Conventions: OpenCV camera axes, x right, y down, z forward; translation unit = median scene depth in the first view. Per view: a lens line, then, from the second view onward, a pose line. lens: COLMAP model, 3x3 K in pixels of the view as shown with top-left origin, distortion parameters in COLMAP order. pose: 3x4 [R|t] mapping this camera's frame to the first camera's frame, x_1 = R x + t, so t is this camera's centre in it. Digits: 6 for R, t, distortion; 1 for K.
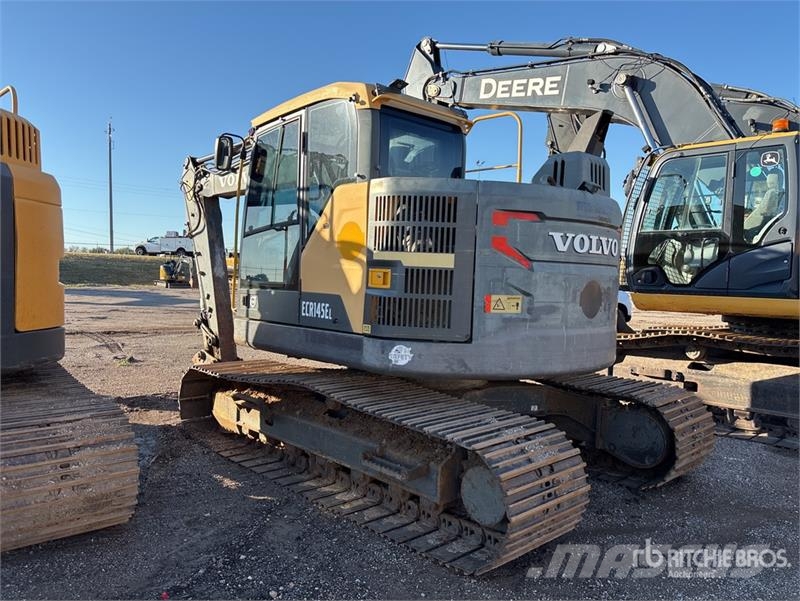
lens RADIAL K [[598.2, 0, 383.6], [0, 598.2, 289.9], [0, 0, 1]] dist [0.063676, -0.158853]
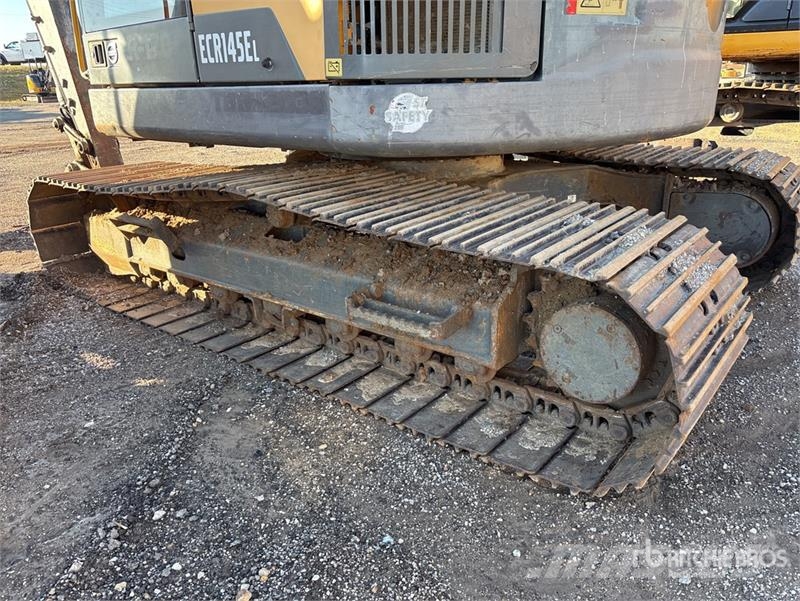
lens RADIAL K [[597.7, 0, 397.5], [0, 597.7, 306.9], [0, 0, 1]] dist [0.046452, -0.064285]
pose [[0.985825, -0.105671, 0.130319, -0.061740], [0.055817, 0.939055, 0.339206, 0.083813], [-0.158220, -0.327124, 0.931642, 0.429157]]
